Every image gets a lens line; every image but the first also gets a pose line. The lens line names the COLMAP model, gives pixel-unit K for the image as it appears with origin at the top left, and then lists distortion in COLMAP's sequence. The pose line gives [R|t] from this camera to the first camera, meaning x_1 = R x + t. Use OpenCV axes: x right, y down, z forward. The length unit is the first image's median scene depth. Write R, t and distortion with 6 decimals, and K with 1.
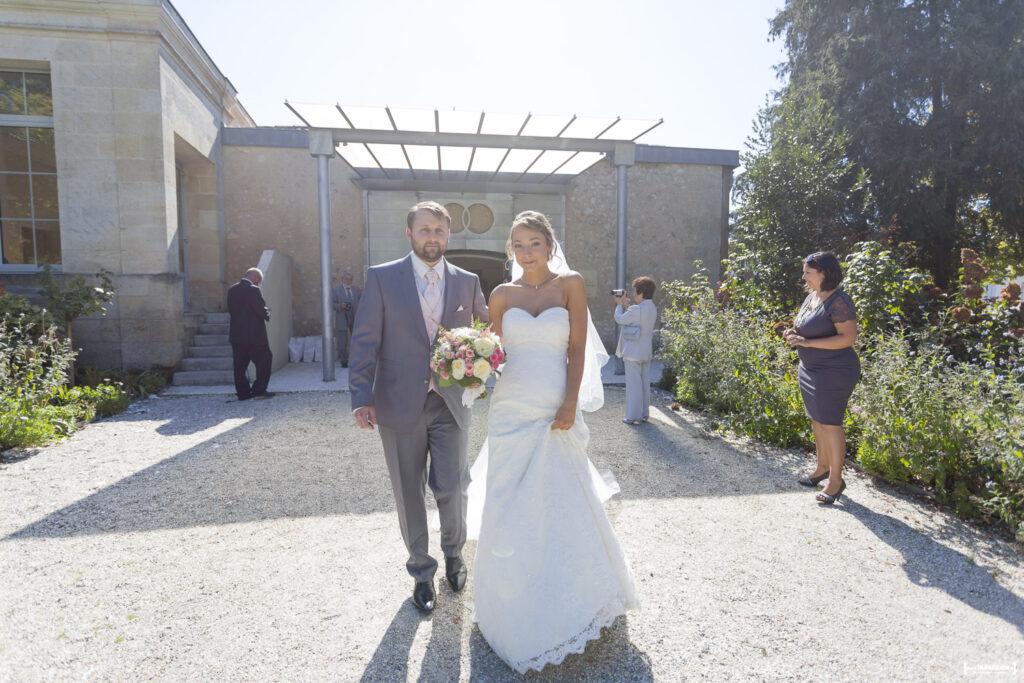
lens RADIAL K [[624.3, 0, 512.0], [0, 624.3, 341.5], [0, 0, 1]] dist [-0.003898, 0.000595]
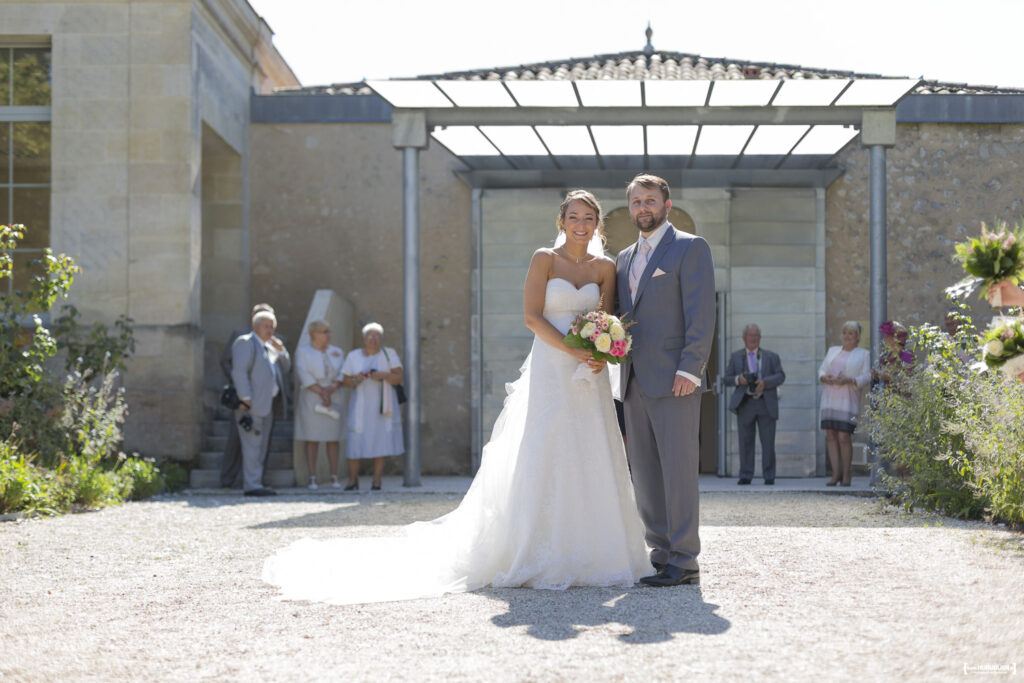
lens RADIAL K [[1466.9, 0, 512.0], [0, 1466.9, 341.5], [0, 0, 1]] dist [0.025001, 0.041694]
pose [[0.977089, -0.005755, -0.212753, 0.107340], [-0.018567, 0.993518, -0.112147, 0.065254], [0.212020, 0.113528, 0.970649, -0.379127]]
